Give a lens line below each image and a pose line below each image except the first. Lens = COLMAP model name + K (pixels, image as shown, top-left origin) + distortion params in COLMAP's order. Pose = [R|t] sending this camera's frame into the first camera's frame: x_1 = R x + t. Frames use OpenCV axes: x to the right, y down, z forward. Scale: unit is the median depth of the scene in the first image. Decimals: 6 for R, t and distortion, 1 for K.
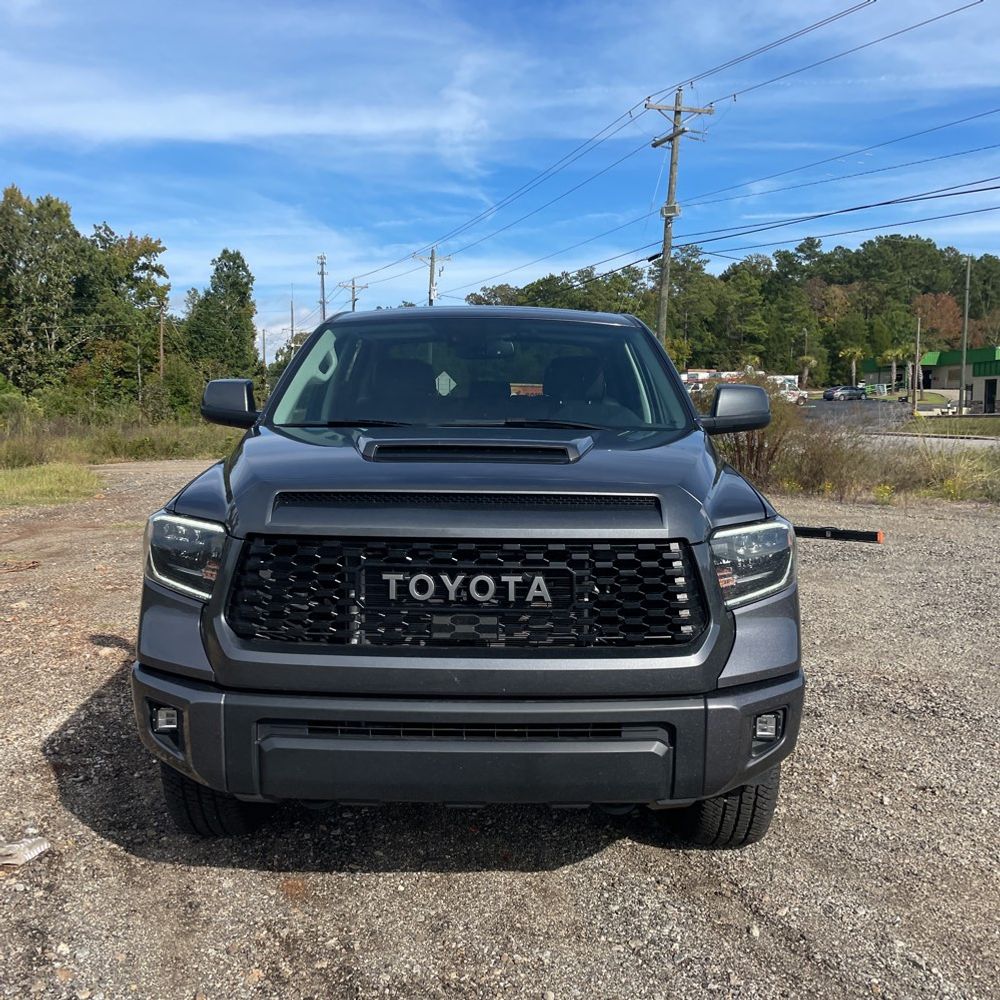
lens RADIAL K [[976.8, 0, 516.7], [0, 976.8, 529.7], [0, 0, 1]] dist [0.001685, 0.000000]
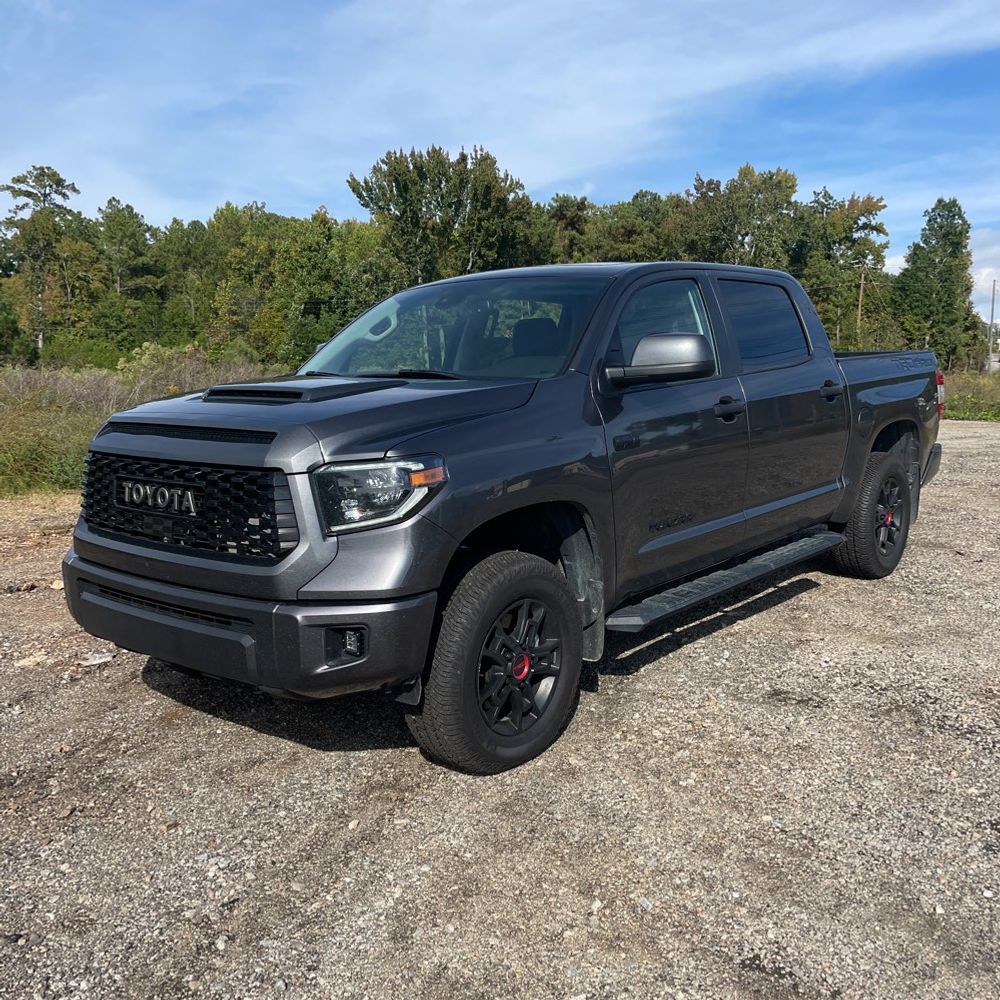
lens RADIAL K [[976.8, 0, 503.9], [0, 976.8, 518.3], [0, 0, 1]] dist [0.001685, 0.000000]
pose [[0.768162, 0.075079, -0.635838, 1.006418], [-0.057075, 0.997177, 0.048793, -0.002168], [0.637706, -0.001190, 0.770279, 0.246924]]
